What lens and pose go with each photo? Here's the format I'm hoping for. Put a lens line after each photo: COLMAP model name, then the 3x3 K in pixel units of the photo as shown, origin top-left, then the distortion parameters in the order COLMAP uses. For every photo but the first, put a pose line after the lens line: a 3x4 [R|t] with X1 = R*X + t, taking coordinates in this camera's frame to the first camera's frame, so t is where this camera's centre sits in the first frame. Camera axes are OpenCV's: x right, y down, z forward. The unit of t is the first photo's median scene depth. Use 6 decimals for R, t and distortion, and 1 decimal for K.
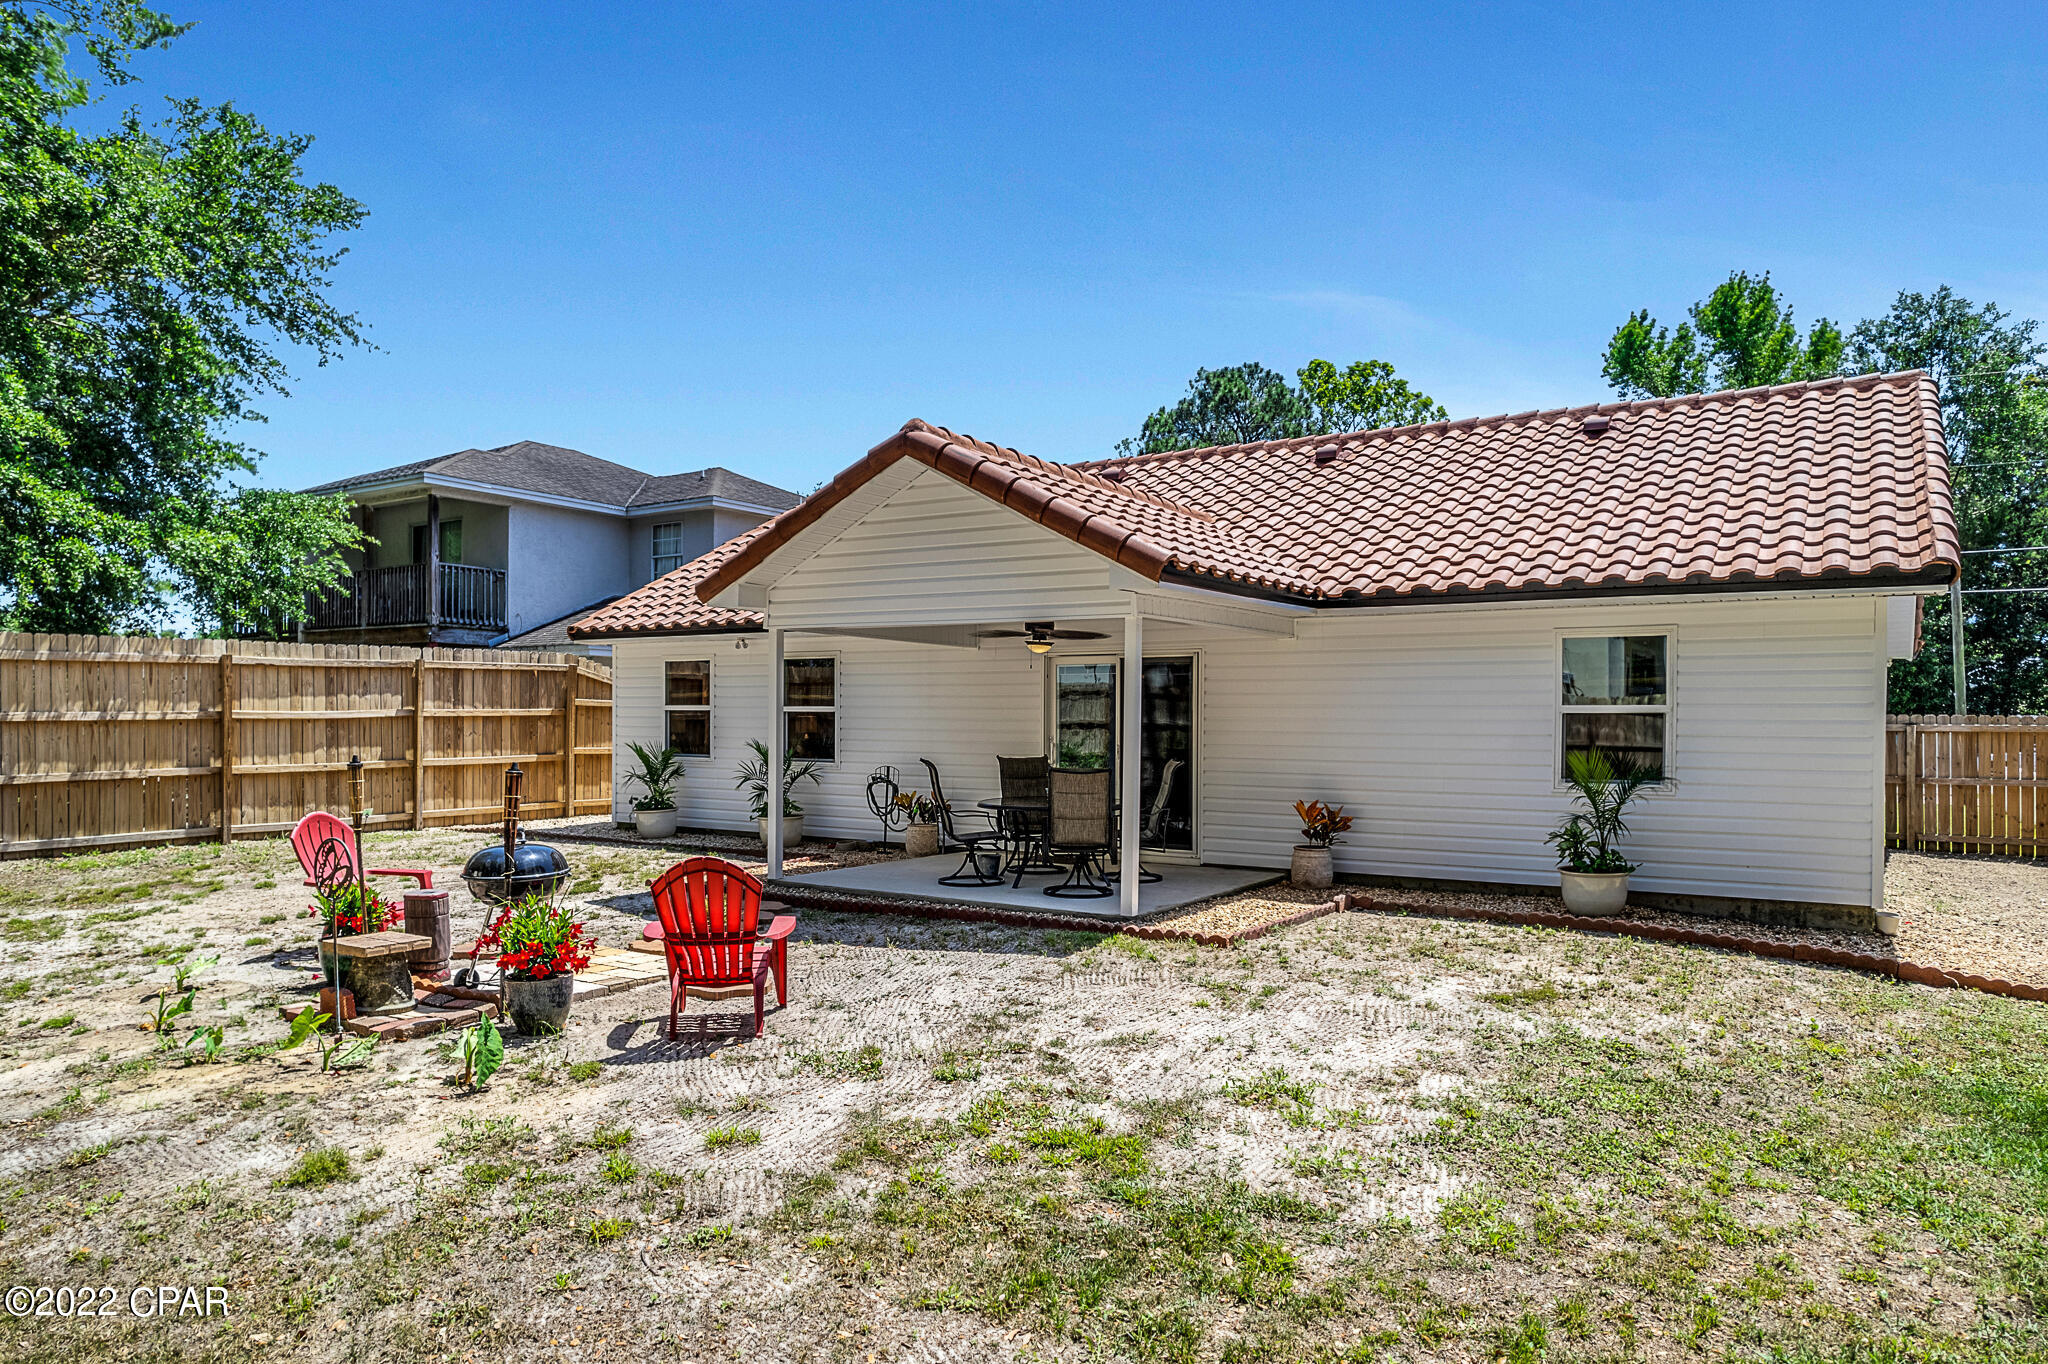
lens RADIAL K [[1393.8, 0, 1160.2], [0, 1393.8, 673.3], [0, 0, 1]] dist [0.011856, 0.001482]
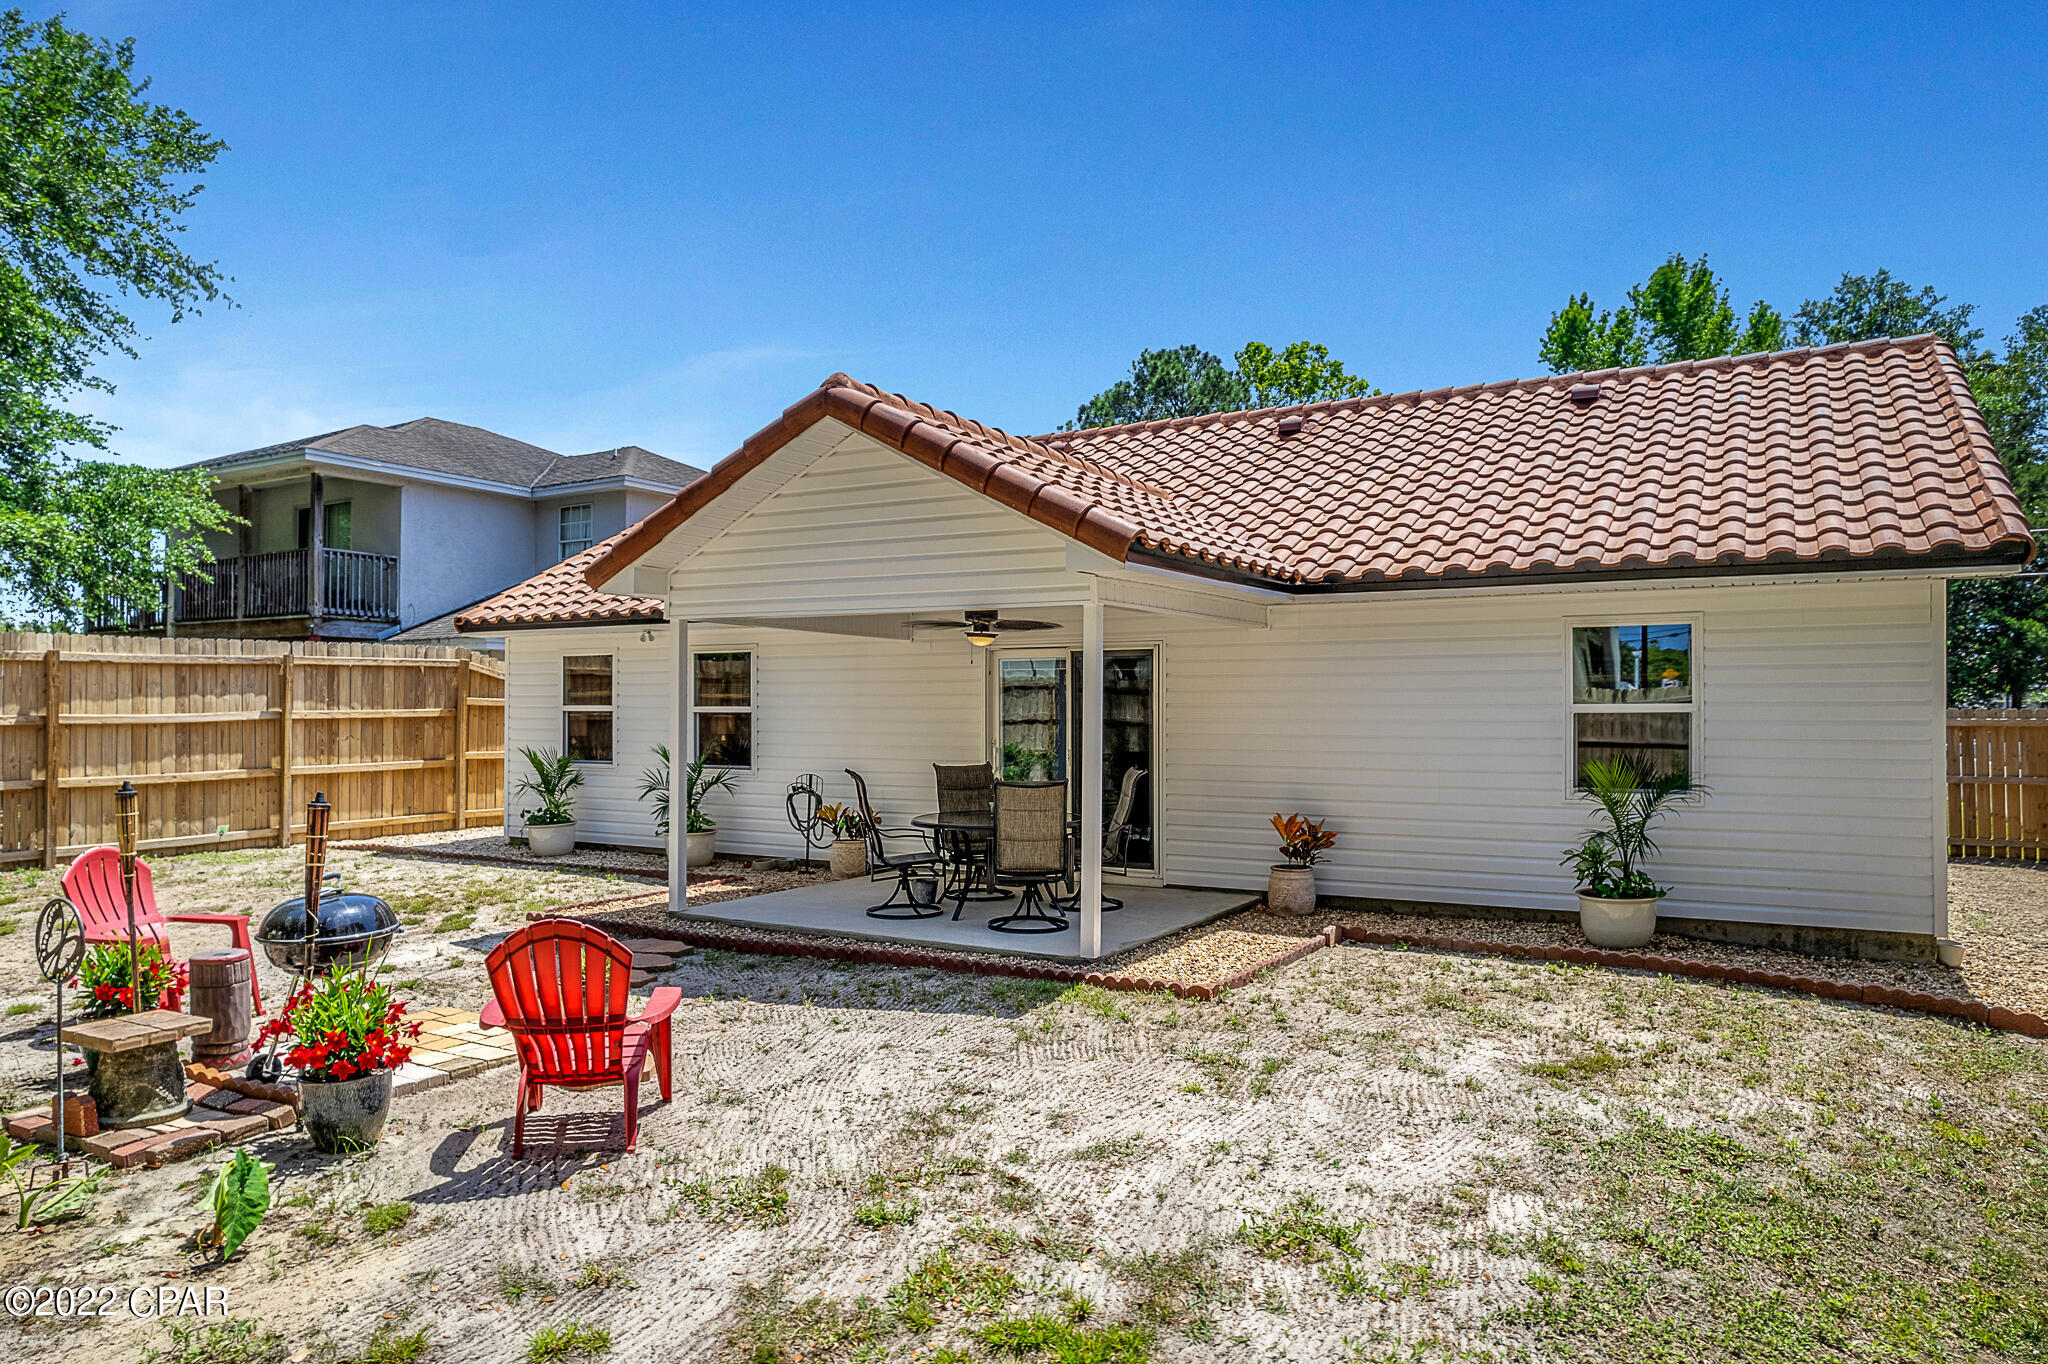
lens RADIAL K [[1387.4, 0, 1024.0], [0, 1387.4, 682.0], [0, 0, 1]] dist [-0.039087, 0.086363]
pose [[0.998855, -0.000535, -0.047841, -0.020007], [0.001201, 0.999903, 0.013882, -0.004325], [0.047829, -0.013924, 0.998758, 0.145496]]
